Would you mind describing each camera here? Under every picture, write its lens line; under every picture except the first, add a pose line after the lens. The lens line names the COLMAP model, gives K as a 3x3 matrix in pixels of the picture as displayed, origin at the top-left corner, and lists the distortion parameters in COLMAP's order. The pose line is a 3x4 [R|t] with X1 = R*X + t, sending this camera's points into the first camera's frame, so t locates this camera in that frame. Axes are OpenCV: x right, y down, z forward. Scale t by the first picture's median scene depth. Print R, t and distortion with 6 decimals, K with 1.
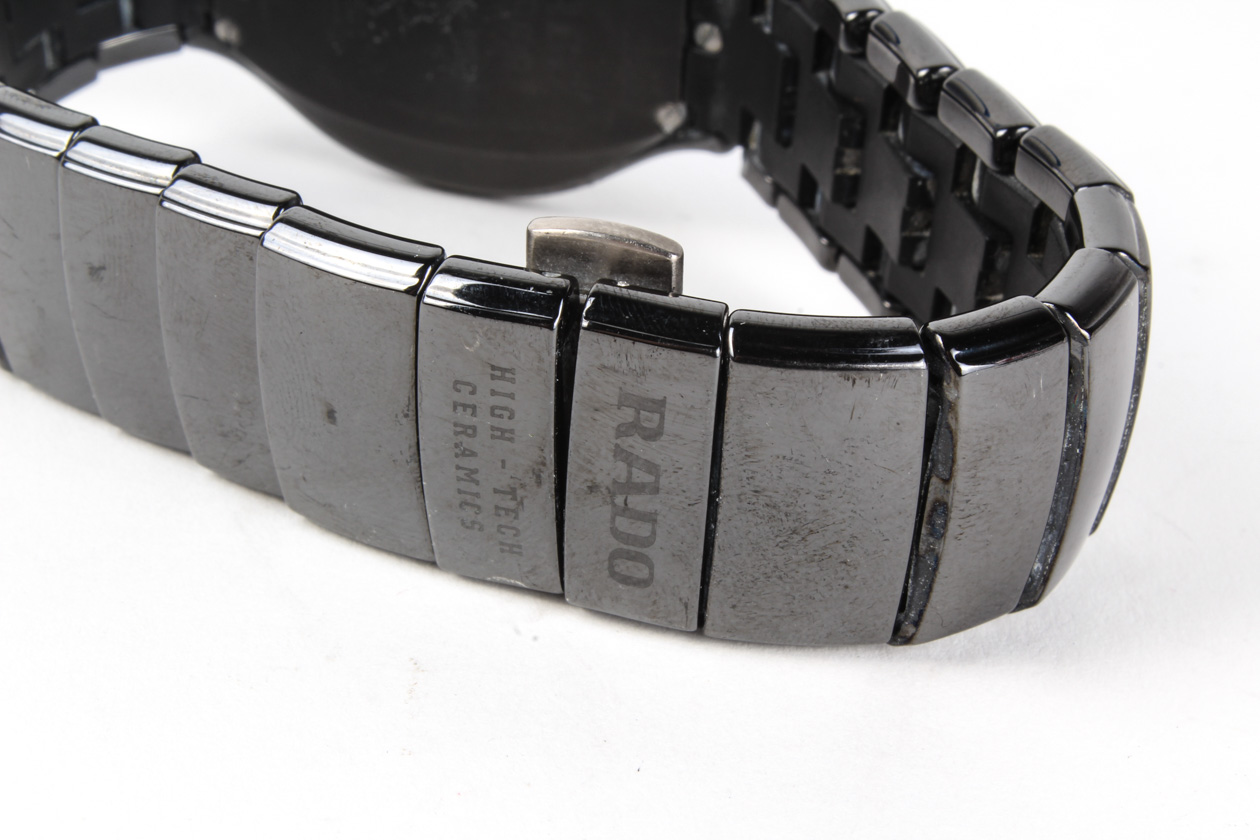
lens RADIAL K [[2701.8, 0, 630.0], [0, 2701.8, 420.0], [0, 0, 1]] dist [0.028493, 0.143969]
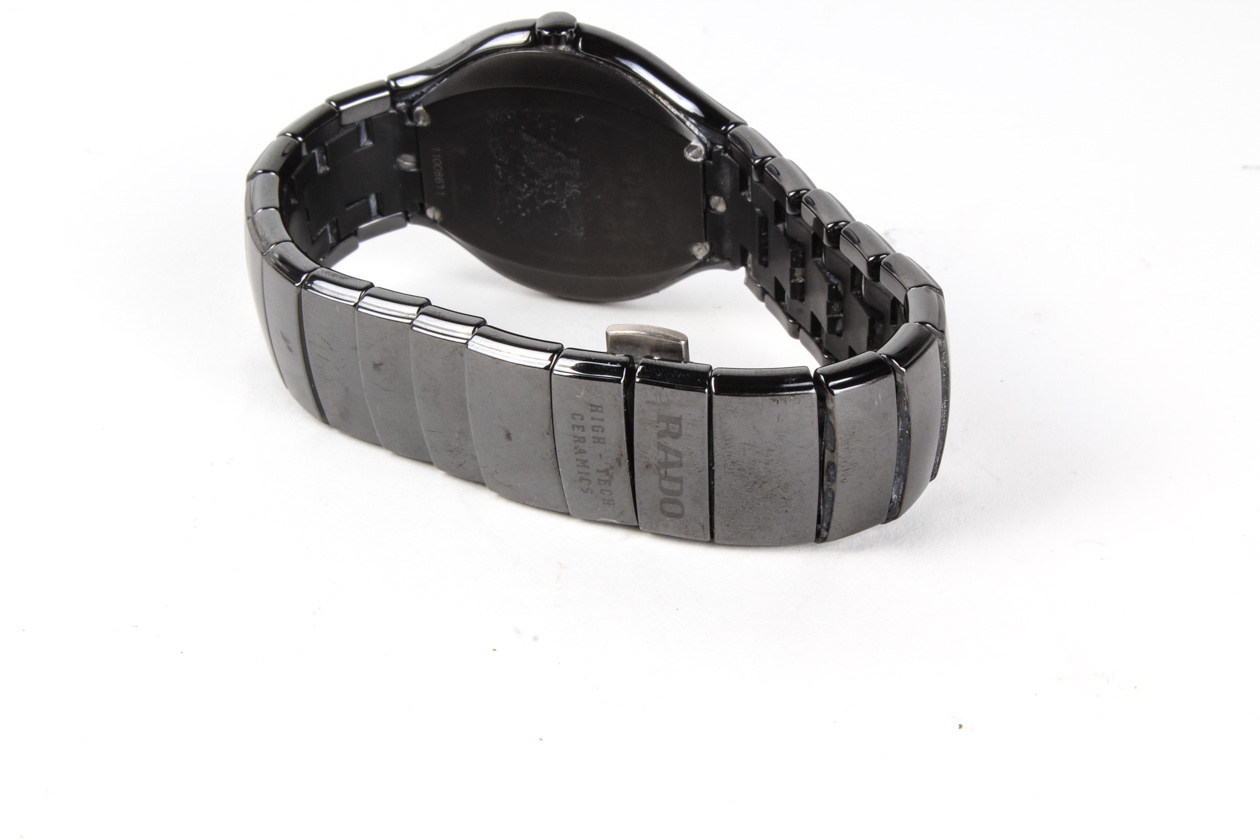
lens RADIAL K [[2701.8, 0, 630.0], [0, 2701.8, 420.0], [0, 0, 1]] dist [0.028493, 0.143969]
pose [[0.996287, -0.057585, -0.063994, 0.093930], [0.056611, 0.998253, -0.016936, 0.023681], [0.064858, 0.013251, 0.997807, -0.865499]]
